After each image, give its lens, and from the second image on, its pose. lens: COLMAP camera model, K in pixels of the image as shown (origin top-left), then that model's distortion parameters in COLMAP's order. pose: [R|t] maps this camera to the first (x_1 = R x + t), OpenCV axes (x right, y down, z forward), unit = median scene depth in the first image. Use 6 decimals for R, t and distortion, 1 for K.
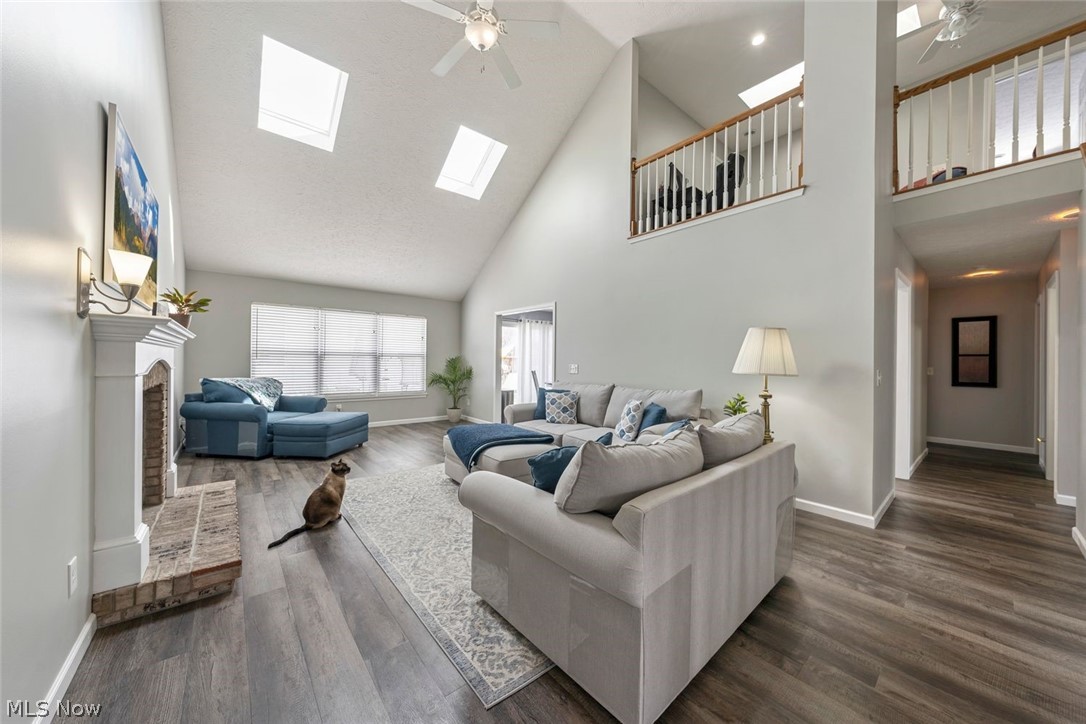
lens RADIAL K [[376.8, 0, 544.2], [0, 376.8, 362.5], [0, 0, 1]] dist [0.001759, -0.000532]
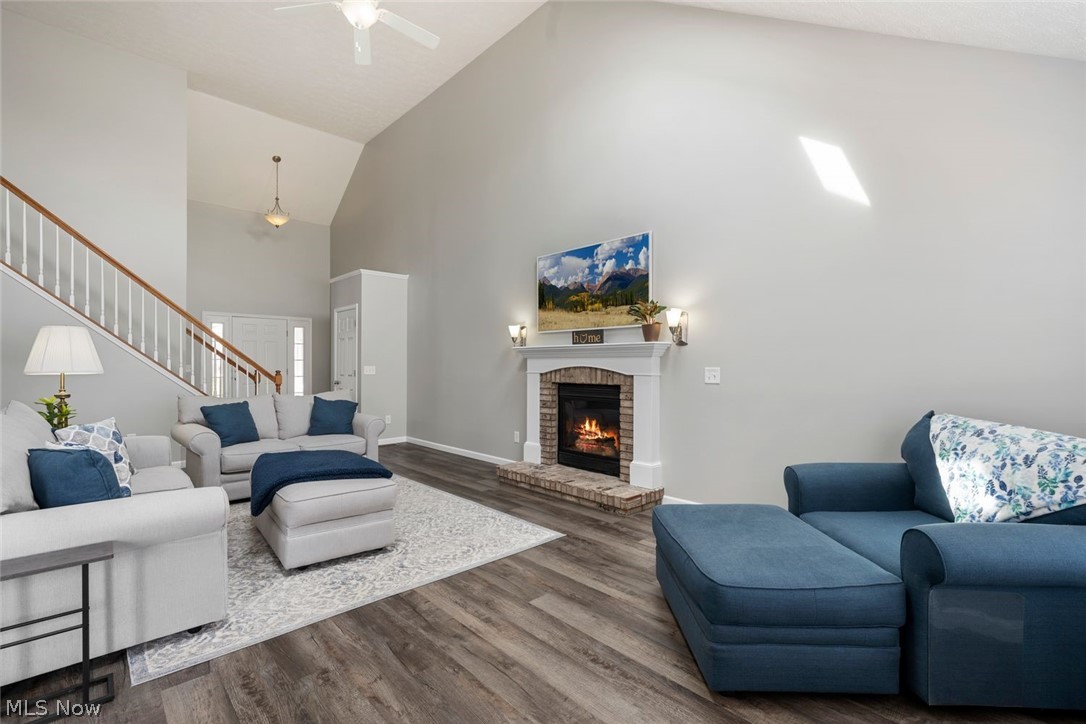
lens RADIAL K [[492.5, 0, 542.3], [0, 492.5, 360.0], [0, 0, 1]] dist [0.002952, 0.000432]
pose [[-0.998868, -0.014086, -0.045440, -0.535220], [-0.013565, 0.999839, -0.011754, -0.006600], [0.045599, -0.011124, -0.998898, 2.098209]]
